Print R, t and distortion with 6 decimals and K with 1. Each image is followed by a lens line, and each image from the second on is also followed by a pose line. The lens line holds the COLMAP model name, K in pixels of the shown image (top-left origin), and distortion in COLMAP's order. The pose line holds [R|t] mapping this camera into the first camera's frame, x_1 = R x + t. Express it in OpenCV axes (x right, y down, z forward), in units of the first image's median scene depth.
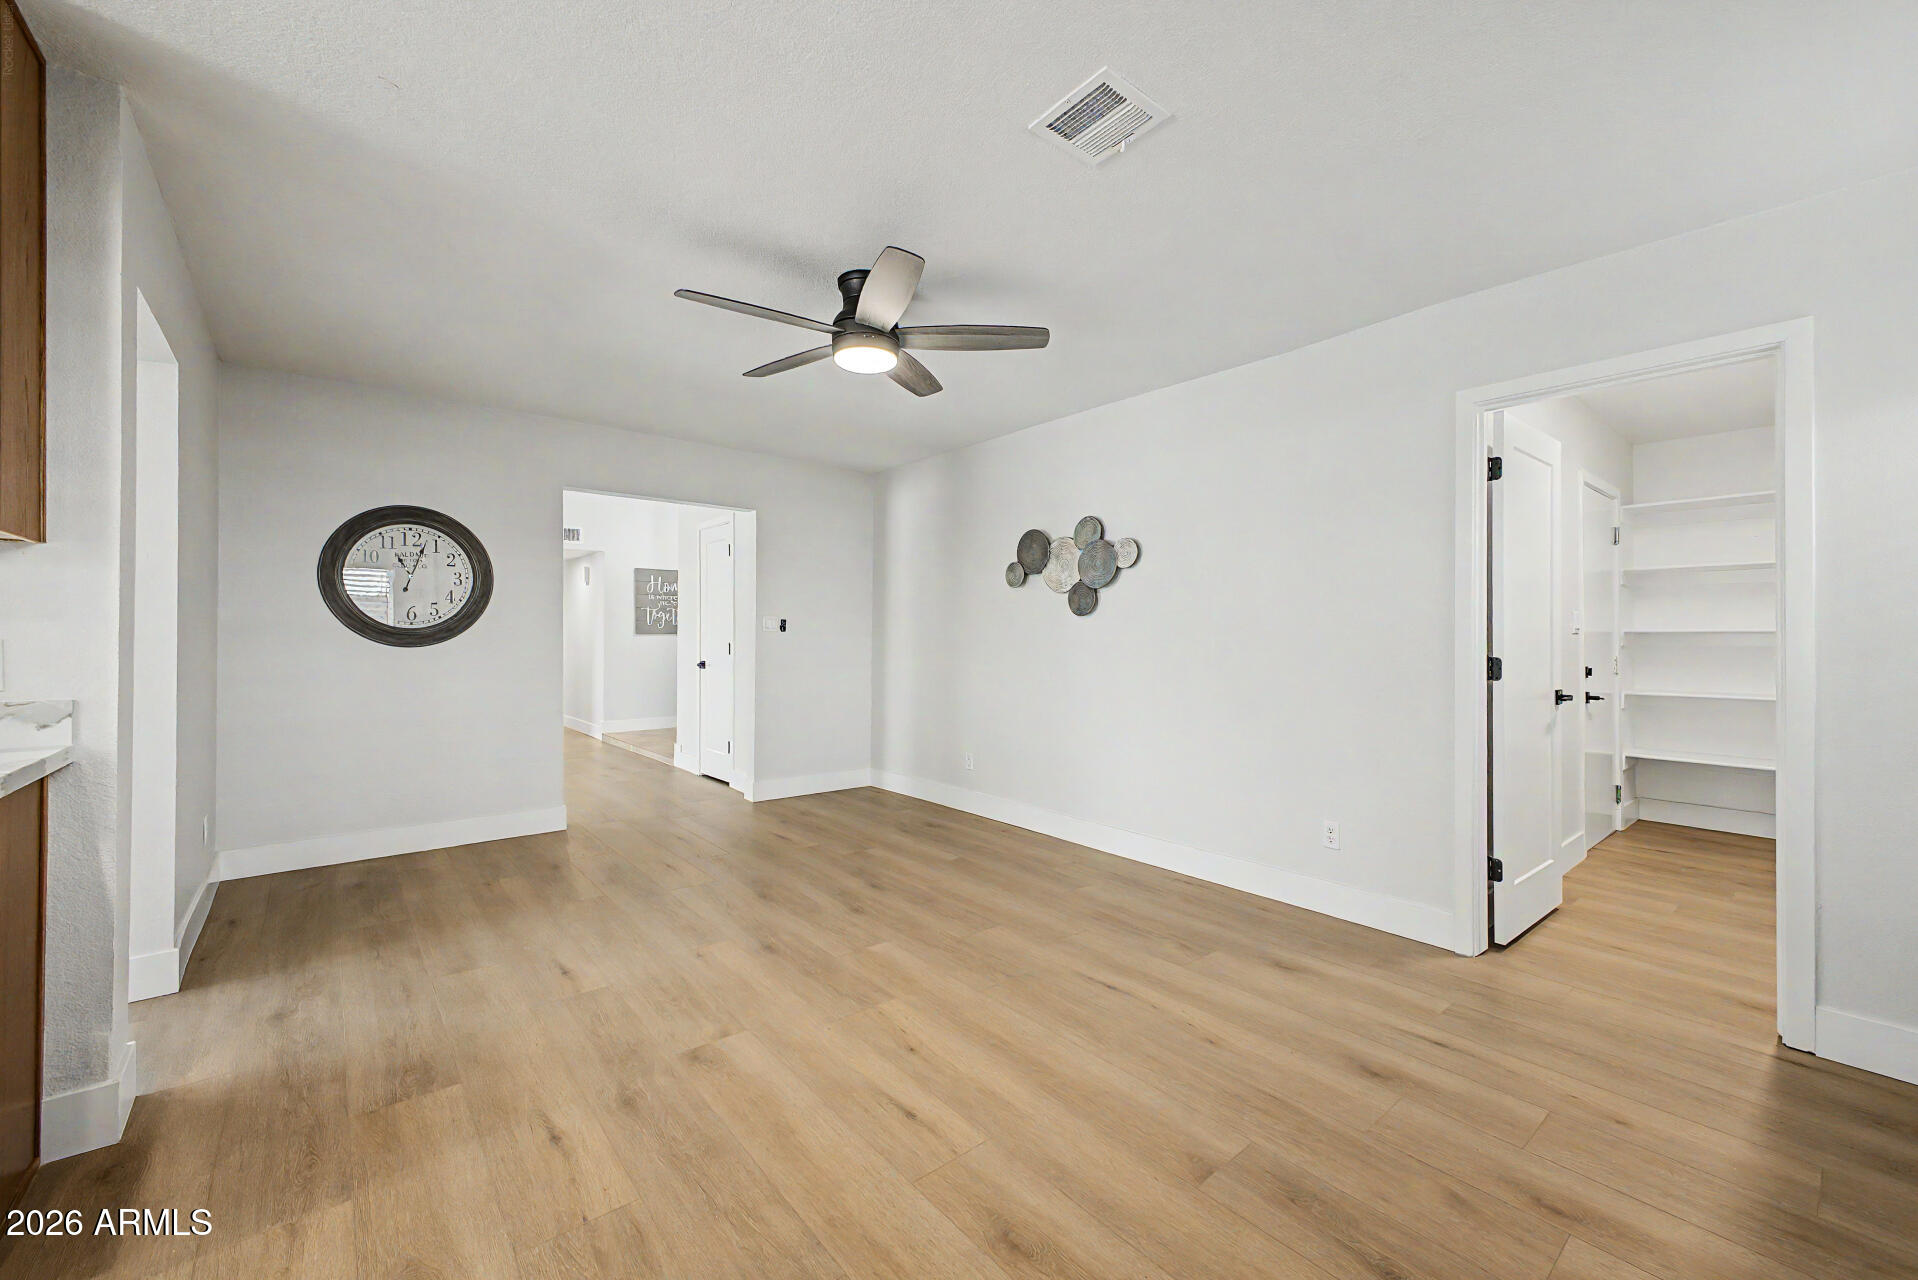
lens RADIAL K [[765.6, 0, 970.7], [0, 765.6, 638.0], [0, 0, 1]] dist [-0.001581, 0.000078]
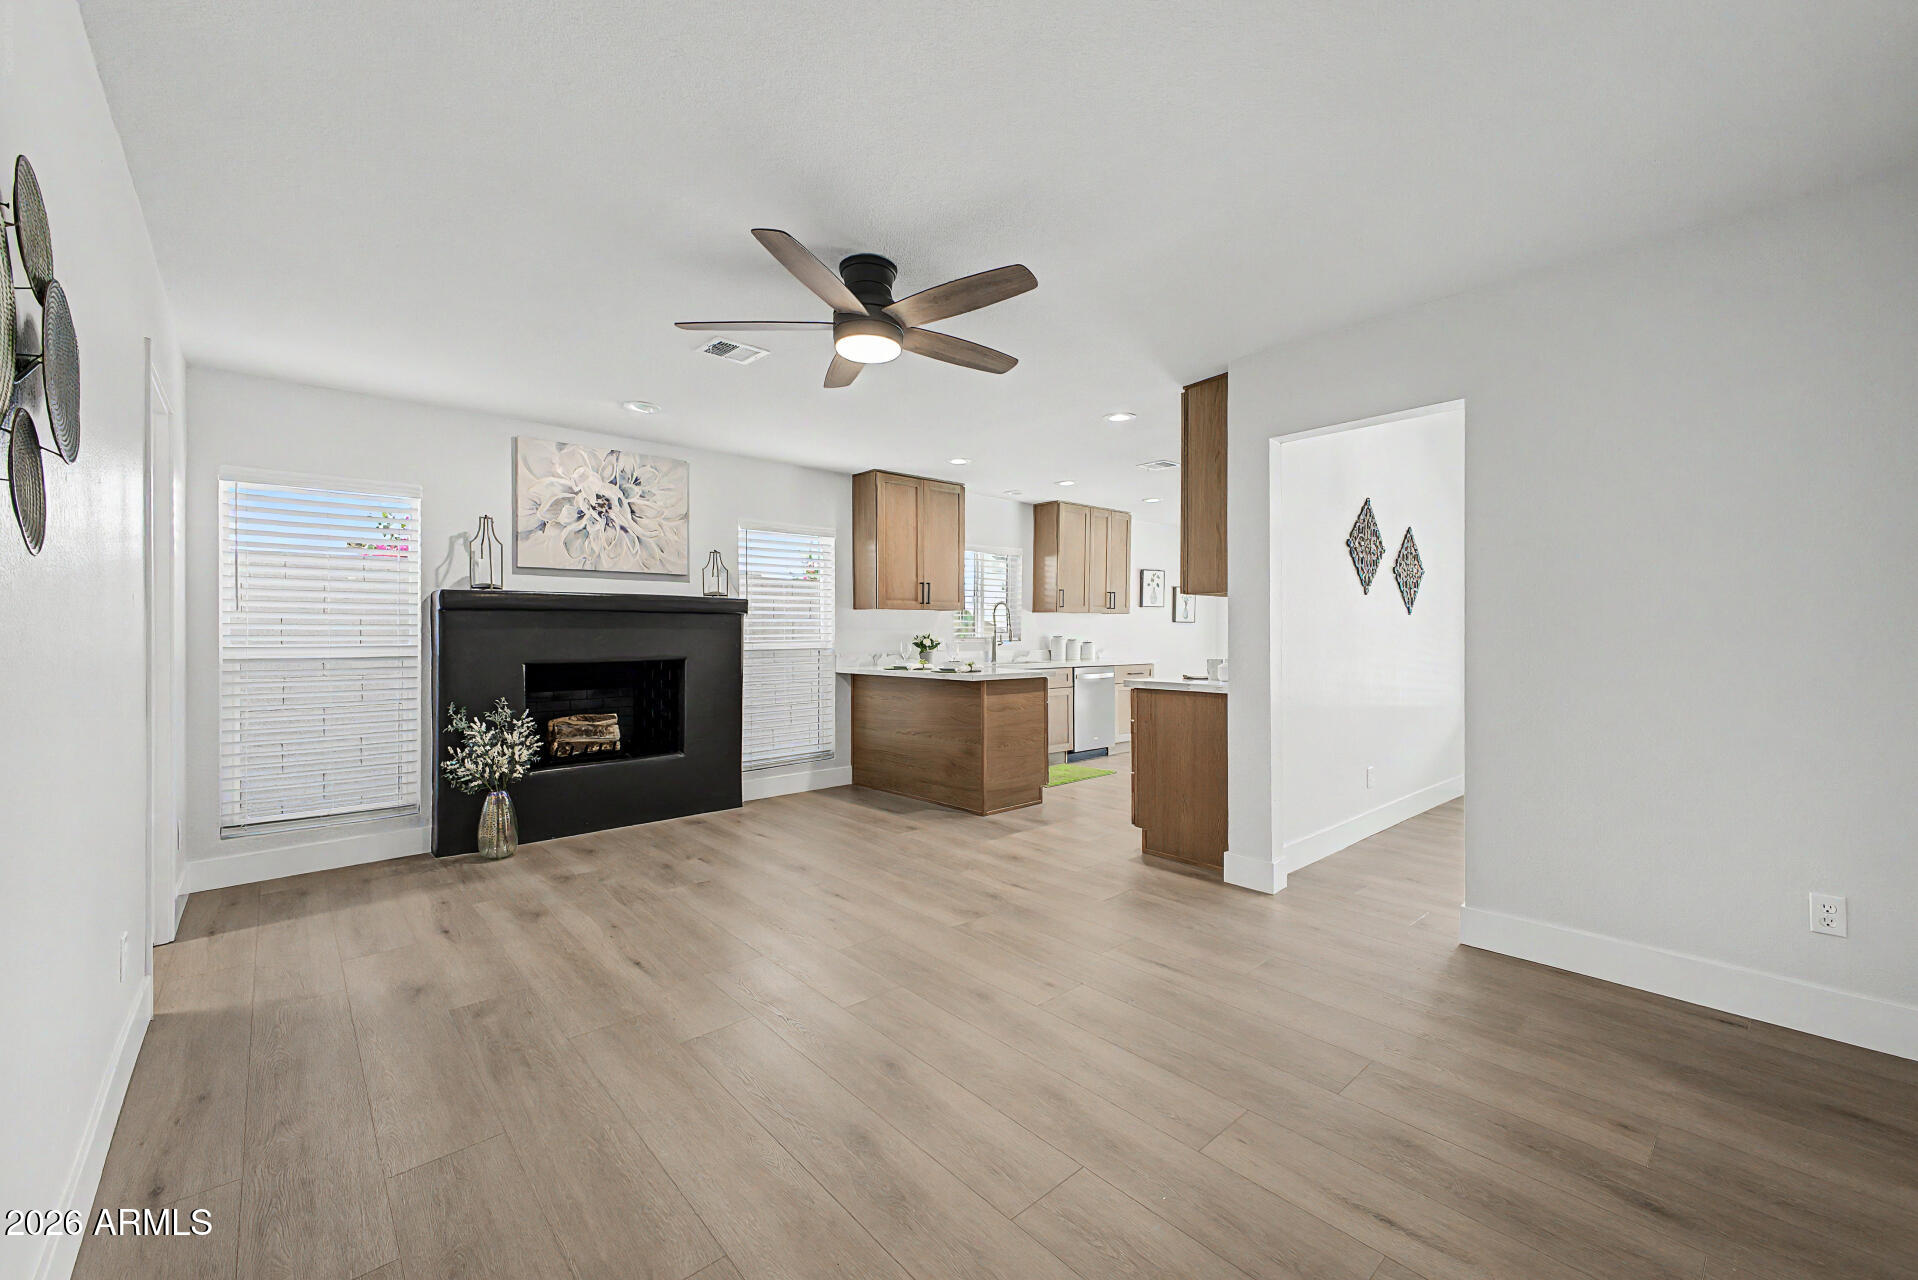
lens RADIAL K [[765.6, 0, 959.0], [0, 765.6, 635.9], [0, 0, 1]] dist [-0.001581, 0.000078]
pose [[-0.999805, 0.002162, -0.019638, -0.351759], [0.002390, 0.999930, -0.011572, 0.023362], [0.019611, -0.011617, -0.999740, 2.958376]]
